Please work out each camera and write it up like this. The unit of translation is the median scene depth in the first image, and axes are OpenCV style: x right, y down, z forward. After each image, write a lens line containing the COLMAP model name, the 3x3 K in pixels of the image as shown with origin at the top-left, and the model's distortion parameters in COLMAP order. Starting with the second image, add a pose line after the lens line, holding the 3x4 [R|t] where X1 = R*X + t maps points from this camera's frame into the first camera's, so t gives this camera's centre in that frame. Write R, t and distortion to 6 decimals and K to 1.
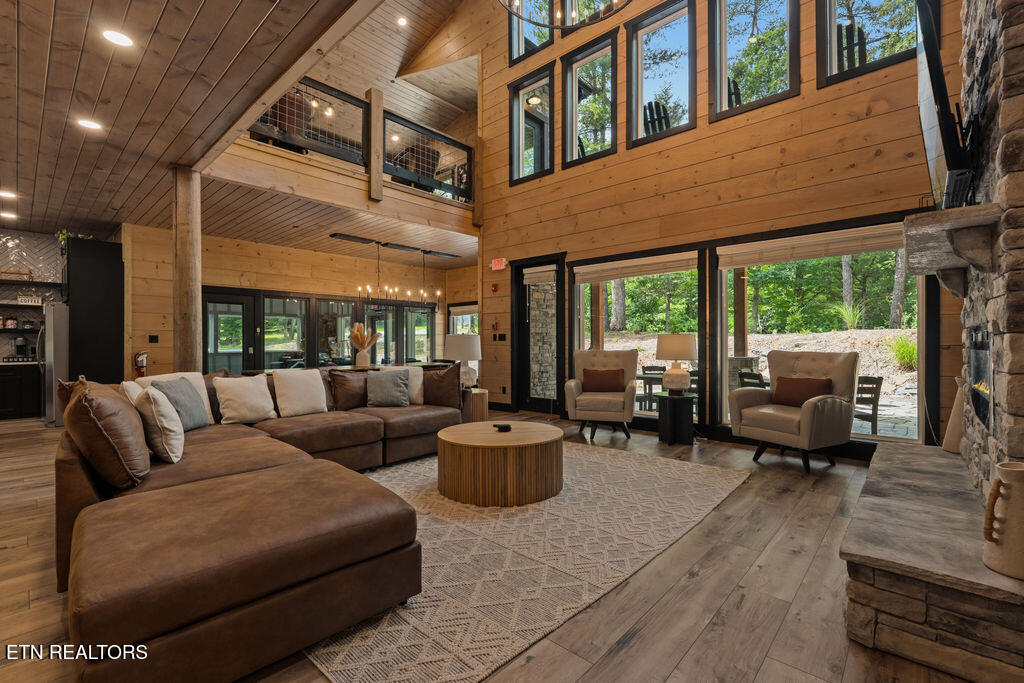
lens RADIAL K [[450.9, 0, 509.9], [0, 450.9, 344.7], [0, 0, 1]] dist [-0.002222, -0.001045]
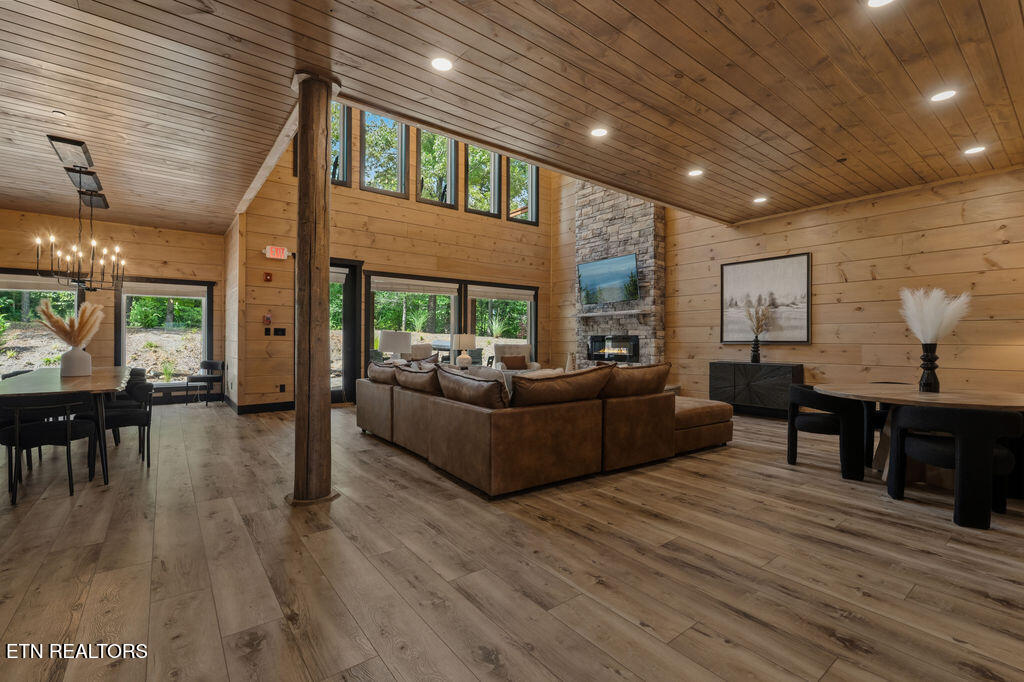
lens RADIAL K [[450.9, 0, 509.9], [0, 450.9, 344.2], [0, 0, 1]] dist [-0.002222, -0.001045]
pose [[0.179800, -0.002508, 0.983700, -0.877179], [-0.001136, 0.999996, 0.002757, 0.006120], [-0.983703, -0.001613, 0.179796, 0.378040]]
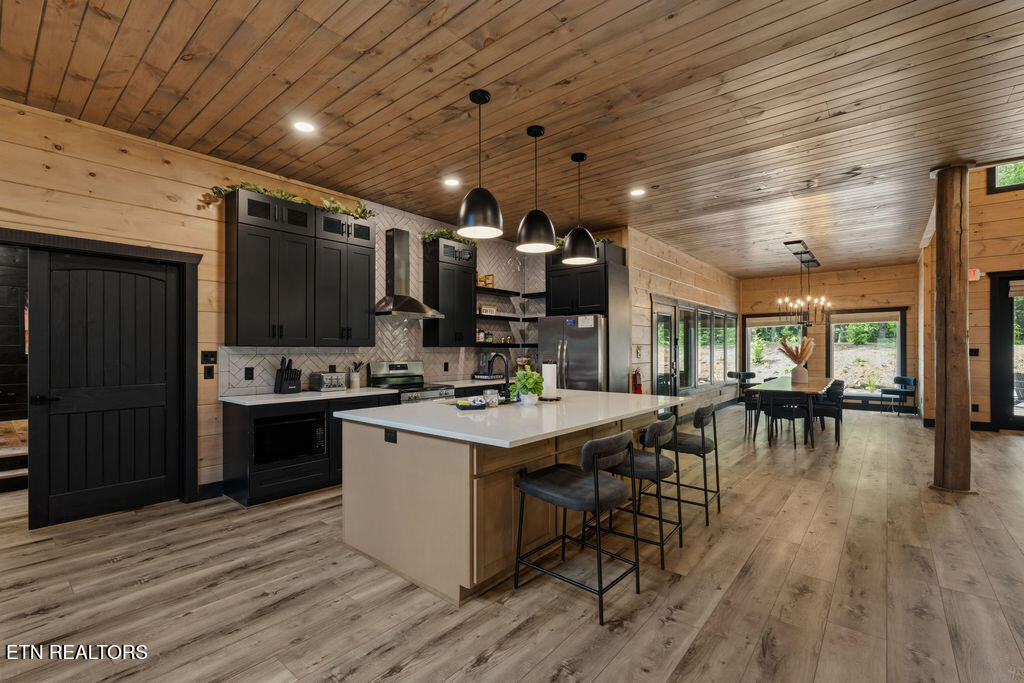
lens RADIAL K [[450.9, 0, 509.9], [0, 450.9, 344.7], [0, 0, 1]] dist [-0.002222, -0.001045]
pose [[0.999280, 0.005244, 0.037586, -1.060203], [-0.004637, 0.999858, -0.016212, -0.013057], [-0.037666, 0.016026, 0.999162, 0.094621]]
